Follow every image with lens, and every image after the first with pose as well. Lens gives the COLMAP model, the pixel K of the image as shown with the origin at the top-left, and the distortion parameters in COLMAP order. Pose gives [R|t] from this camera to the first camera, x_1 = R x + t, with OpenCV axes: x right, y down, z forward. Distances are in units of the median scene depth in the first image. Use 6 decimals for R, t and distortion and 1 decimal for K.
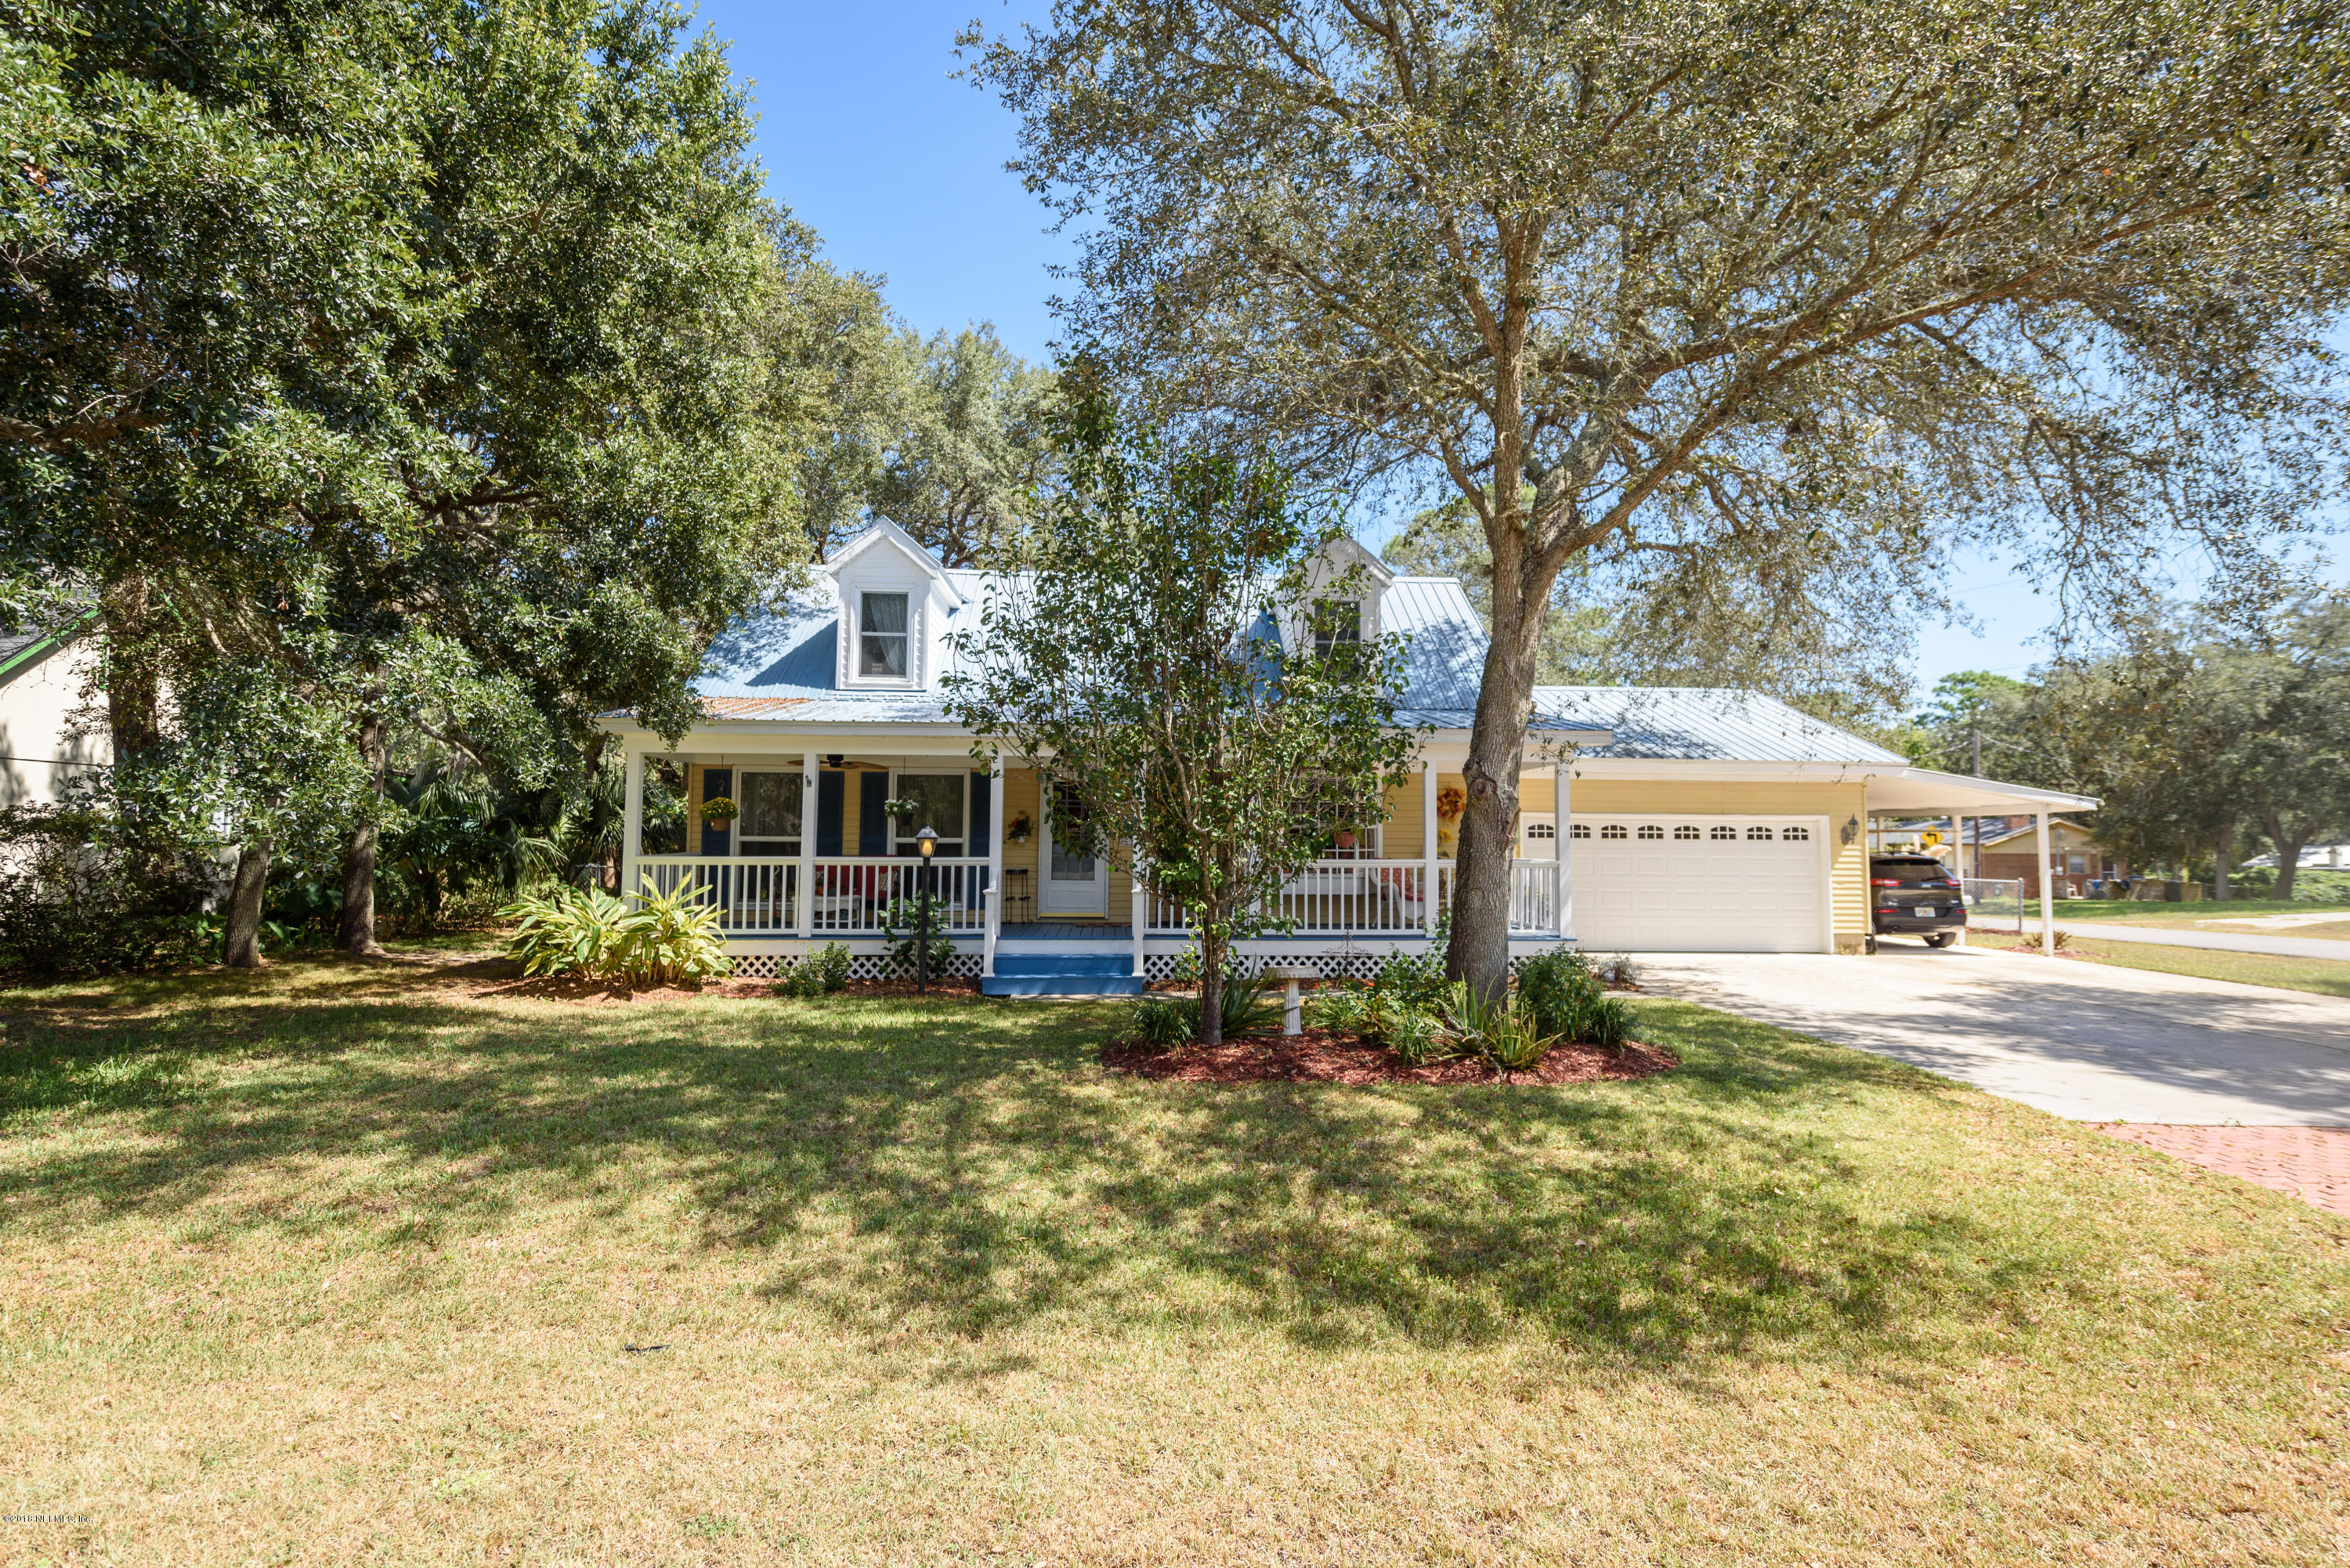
lens RADIAL K [[1072.4, 0, 1187.9], [0, 1072.4, 780.0], [0, 0, 1]] dist [0.007860, -0.002493]
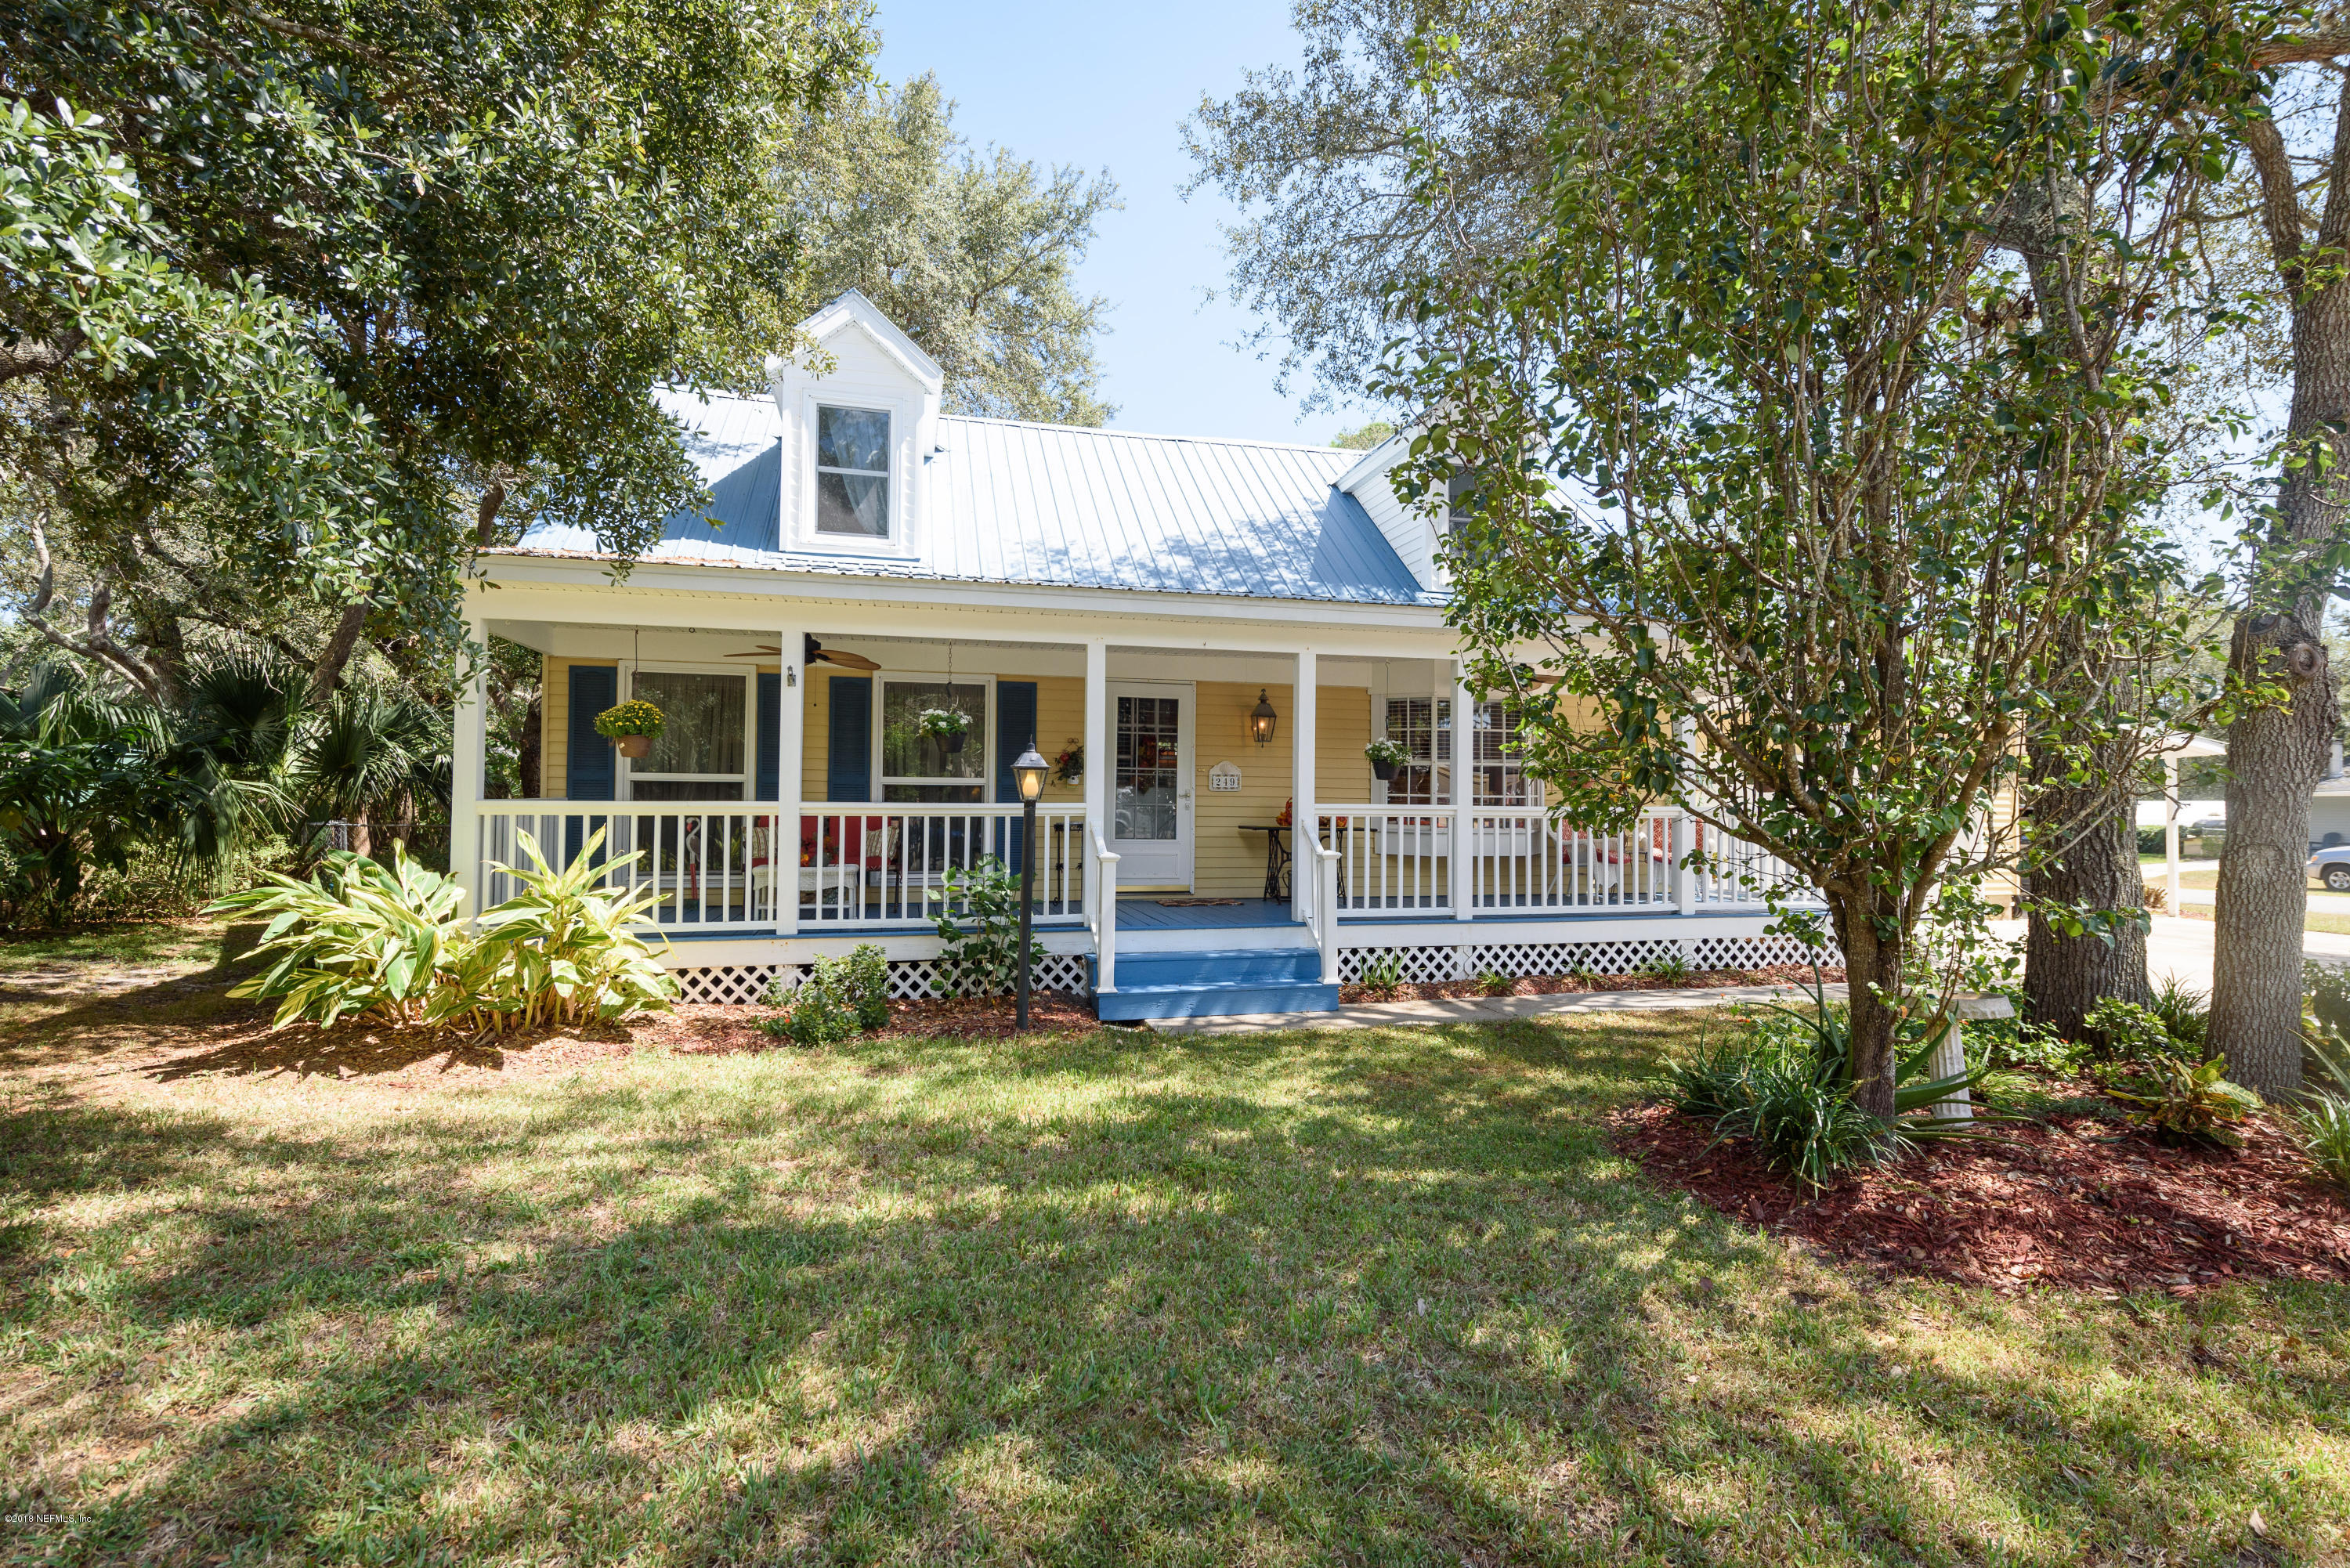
lens RADIAL K [[1072.4, 0, 1183.0], [0, 1072.4, 781.7], [0, 0, 1]] dist [0.007860, -0.002493]
pose [[0.982374, 0.004418, 0.186873, -0.259595], [-0.011544, 0.999246, 0.037065, 0.036658], [-0.186568, -0.038569, 0.981685, 0.379880]]
